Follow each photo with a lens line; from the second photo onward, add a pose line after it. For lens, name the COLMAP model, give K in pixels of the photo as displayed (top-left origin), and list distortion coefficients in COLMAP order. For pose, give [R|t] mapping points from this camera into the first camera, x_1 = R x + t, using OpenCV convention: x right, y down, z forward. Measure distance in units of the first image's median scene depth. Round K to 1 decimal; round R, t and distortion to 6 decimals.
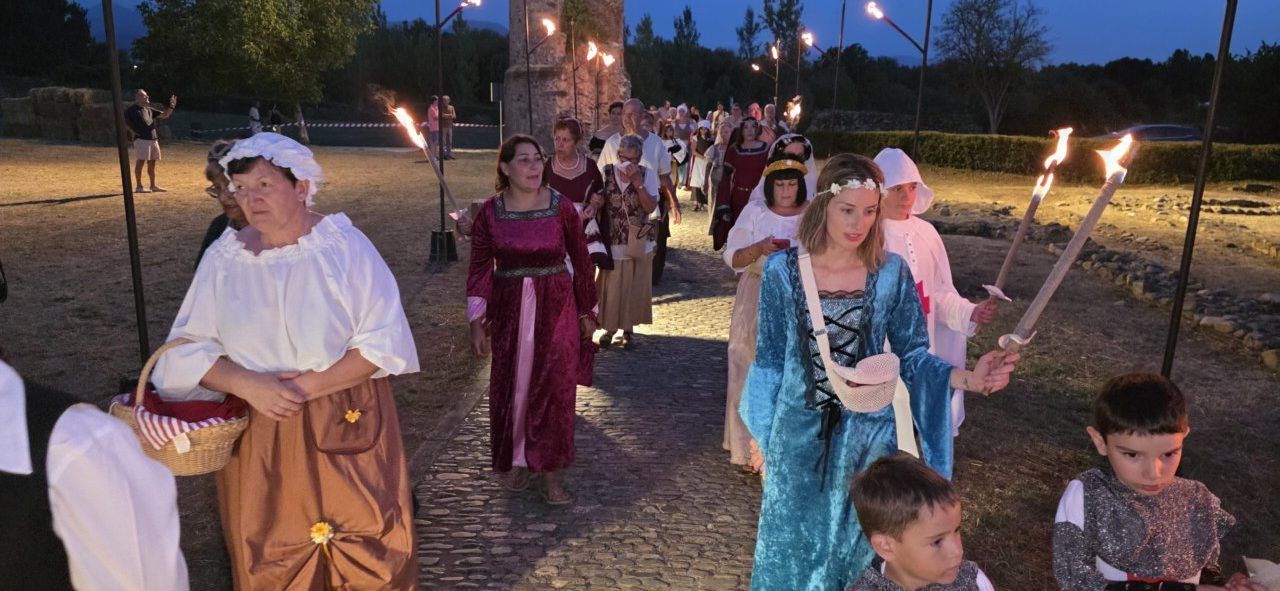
lens RADIAL K [[866.0, 0, 637.2], [0, 866.0, 286.9], [0, 0, 1]] dist [0.054569, -0.067000]
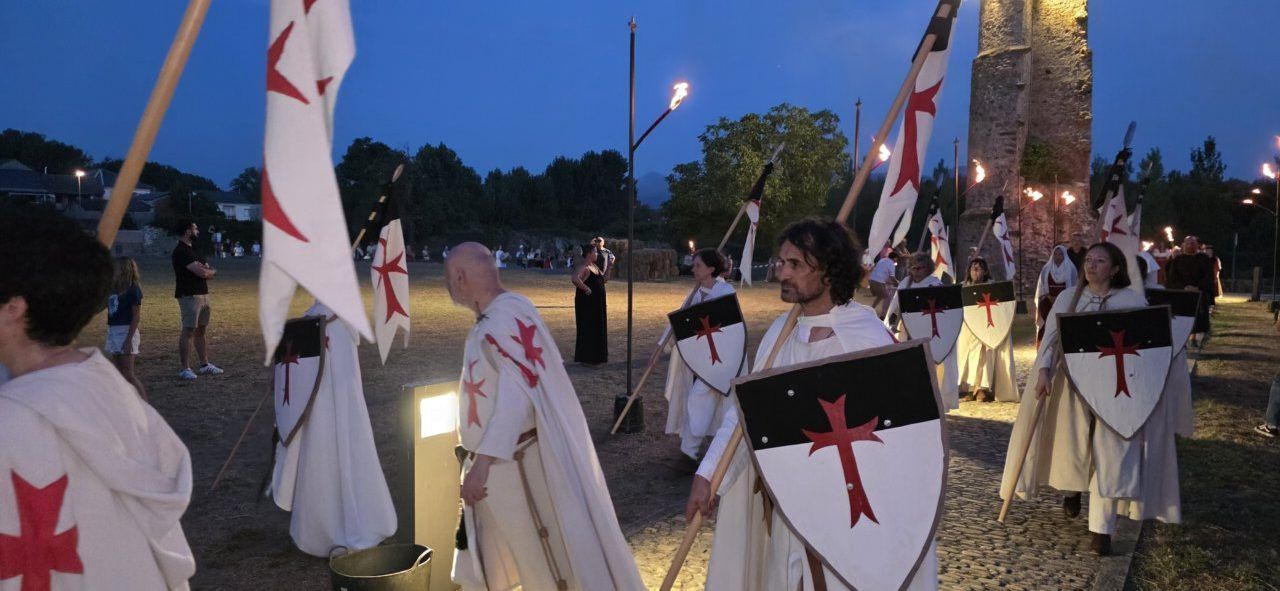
lens RADIAL K [[866.0, 0, 617.0], [0, 866.0, 314.8], [0, 0, 1]] dist [0.054569, -0.067000]
pose [[0.842962, 0.029401, -0.537169, 0.071211], [-0.100391, 0.989563, -0.103379, 0.025632], [0.528523, 0.141072, 0.837115, -0.098536]]
